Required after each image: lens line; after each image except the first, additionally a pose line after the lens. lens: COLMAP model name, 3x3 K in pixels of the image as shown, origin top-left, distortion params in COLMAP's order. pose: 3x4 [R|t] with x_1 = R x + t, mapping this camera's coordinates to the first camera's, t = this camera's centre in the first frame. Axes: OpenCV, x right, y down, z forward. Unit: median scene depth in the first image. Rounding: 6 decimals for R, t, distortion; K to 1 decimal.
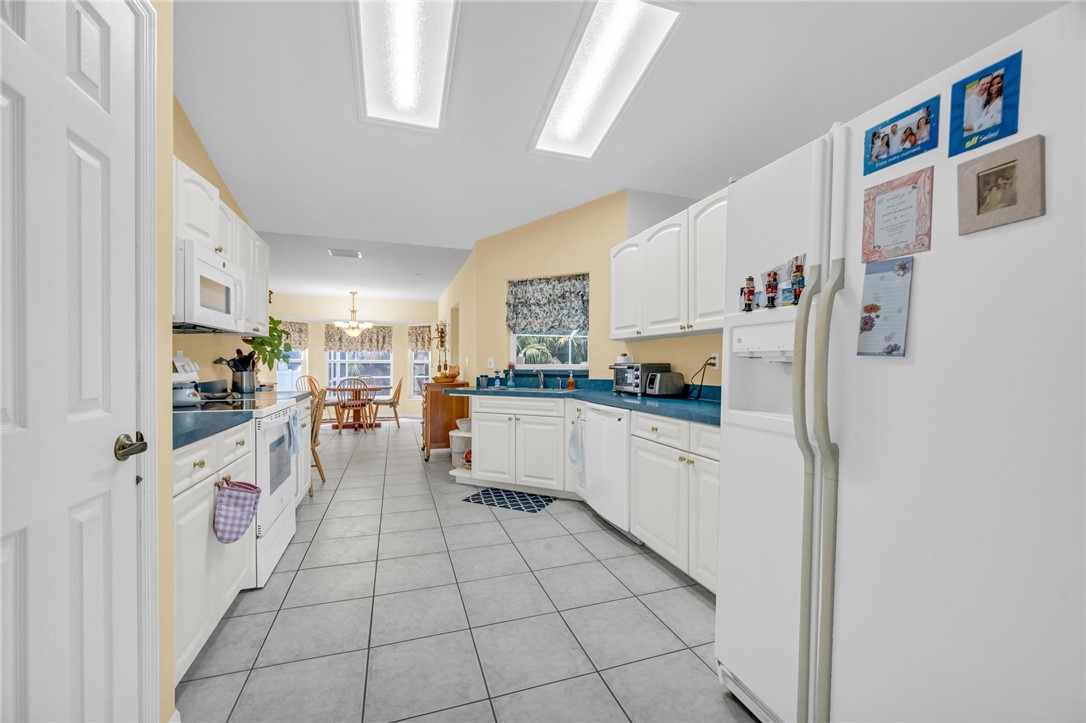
lens RADIAL K [[432.4, 0, 548.7], [0, 432.4, 366.7], [0, 0, 1]] dist [0.001407, -0.000410]
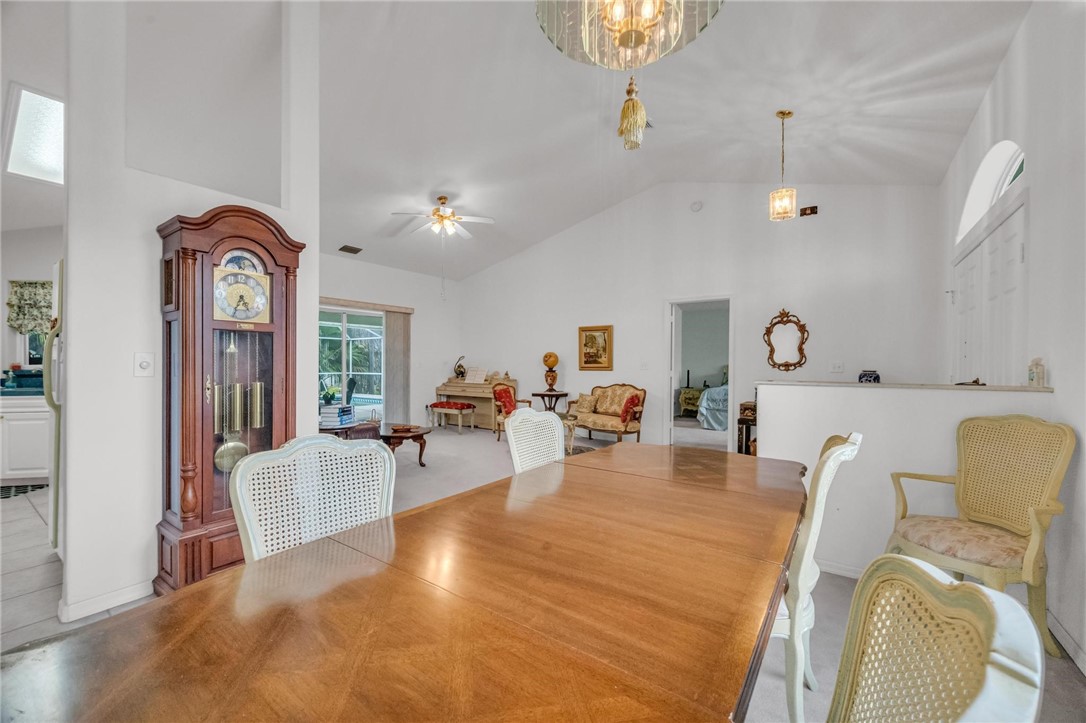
lens RADIAL K [[432.4, 0, 544.8], [0, 432.4, 364.6], [0, 0, 1]] dist [0.001407, -0.000410]
pose [[0.814207, -0.007460, 0.580526, 0.359087], [0.007154, 0.999970, 0.002815, -0.000485], [-0.580530, 0.001861, 0.814237, -0.572869]]
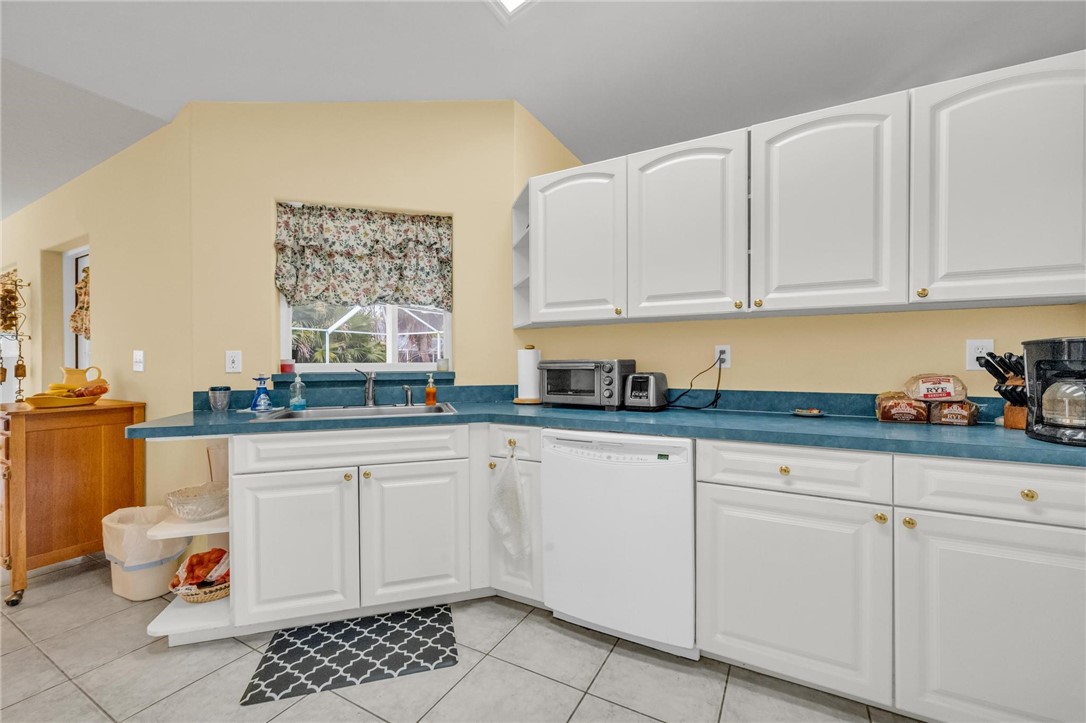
lens RADIAL K [[432.4, 0, 548.2], [0, 432.4, 361.0], [0, 0, 1]] dist [0.001407, -0.000410]
pose [[0.740652, -0.007744, 0.671845, -0.223116], [0.011317, 0.999936, -0.000951, -0.004804], [-0.671794, 0.008308, 0.740691, 0.443055]]
